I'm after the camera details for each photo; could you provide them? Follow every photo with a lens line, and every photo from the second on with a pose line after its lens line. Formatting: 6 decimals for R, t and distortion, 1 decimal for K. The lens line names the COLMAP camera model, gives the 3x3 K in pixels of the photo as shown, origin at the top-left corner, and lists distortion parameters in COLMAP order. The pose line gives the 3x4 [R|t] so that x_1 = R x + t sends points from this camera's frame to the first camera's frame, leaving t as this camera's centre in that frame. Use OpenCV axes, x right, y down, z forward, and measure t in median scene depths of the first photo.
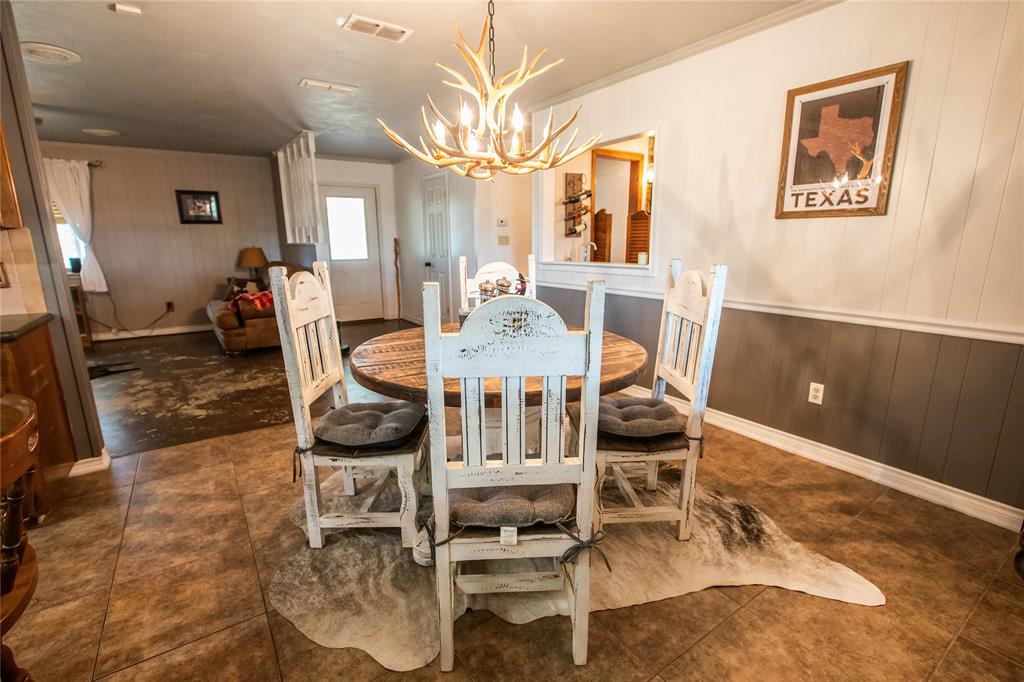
lens RADIAL K [[468.2, 0, 511.6], [0, 468.2, 343.0], [0, 0, 1]] dist [-0.004907, 0.000300]
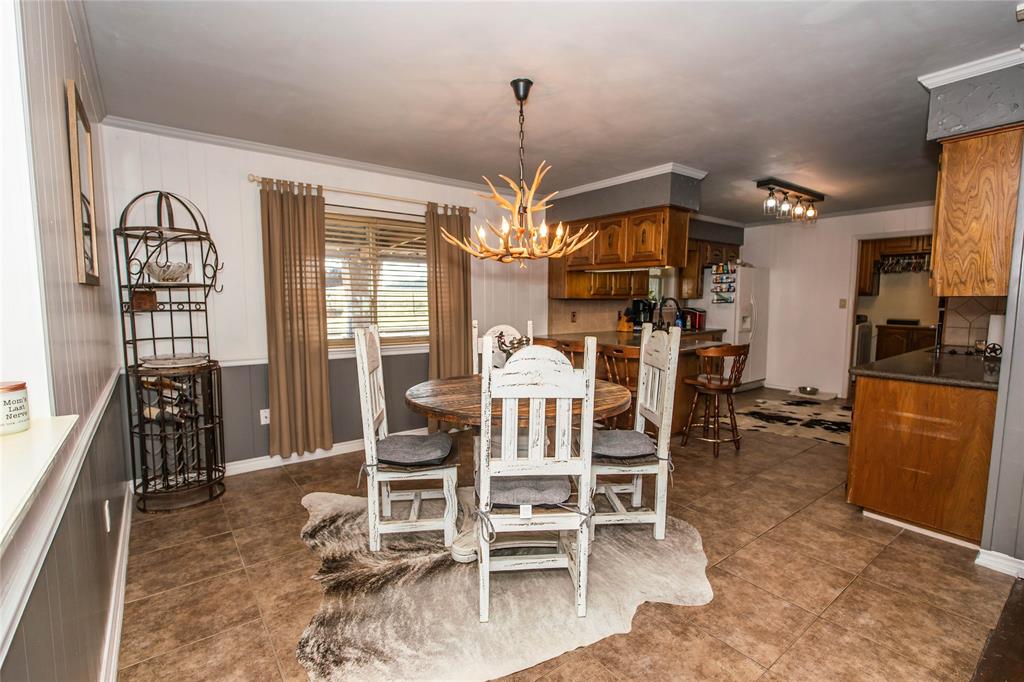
lens RADIAL K [[468.2, 0, 511.7], [0, 468.2, 343.0], [0, 0, 1]] dist [-0.001183, -0.000256]
pose [[-0.998689, 0.008977, -0.050388, 0.045900], [-0.007093, 0.950725, 0.309954, -0.417996], [0.050688, 0.309905, -0.949416, 1.772933]]
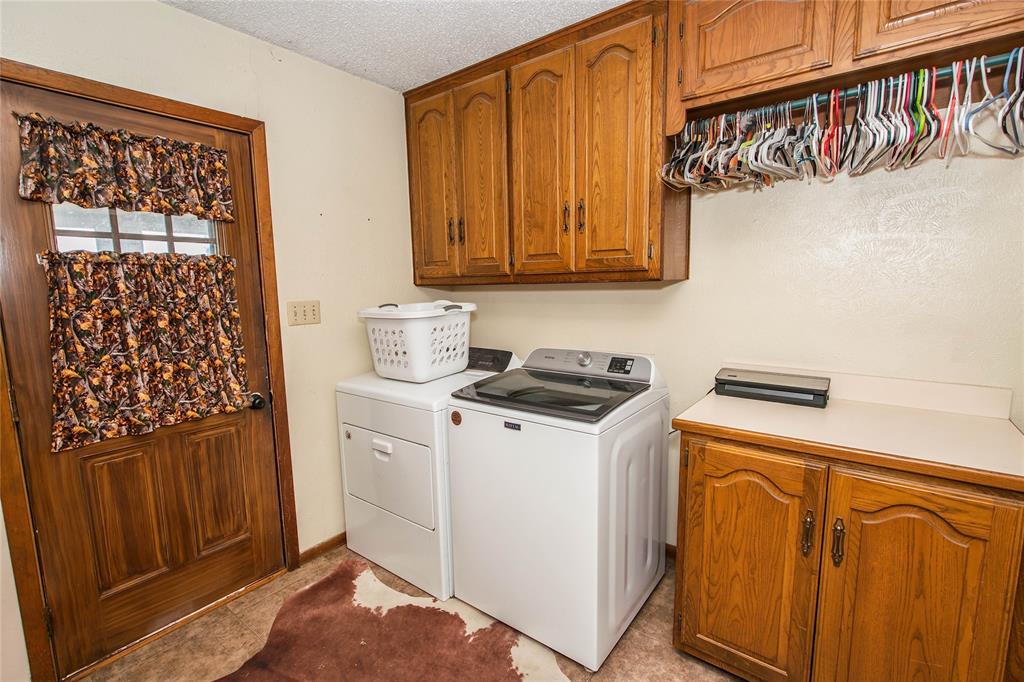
lens RADIAL K [[468.2, 0, 511.6], [0, 468.2, 343.0], [0, 0, 1]] dist [-0.004907, 0.000300]
pose [[-0.951215, 0.063332, -0.301958, -1.987014], [-0.043917, 0.940945, 0.335699, 0.062884], [0.305387, 0.332583, -0.892260, -0.464532]]
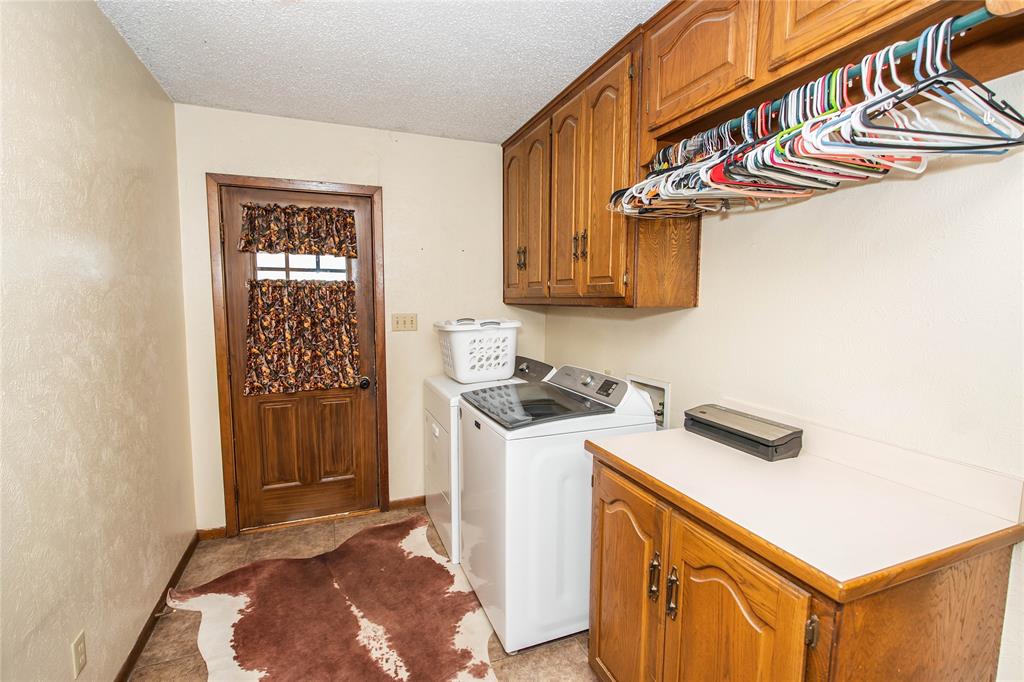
lens RADIAL K [[468.2, 0, 511.6], [0, 468.2, 343.0], [0, 0, 1]] dist [-0.004907, 0.000300]
pose [[-0.974335, -0.019234, 0.224280, -2.432701], [0.051839, 0.950390, 0.306710, 0.021142], [-0.219053, 0.310464, -0.925001, -0.330773]]
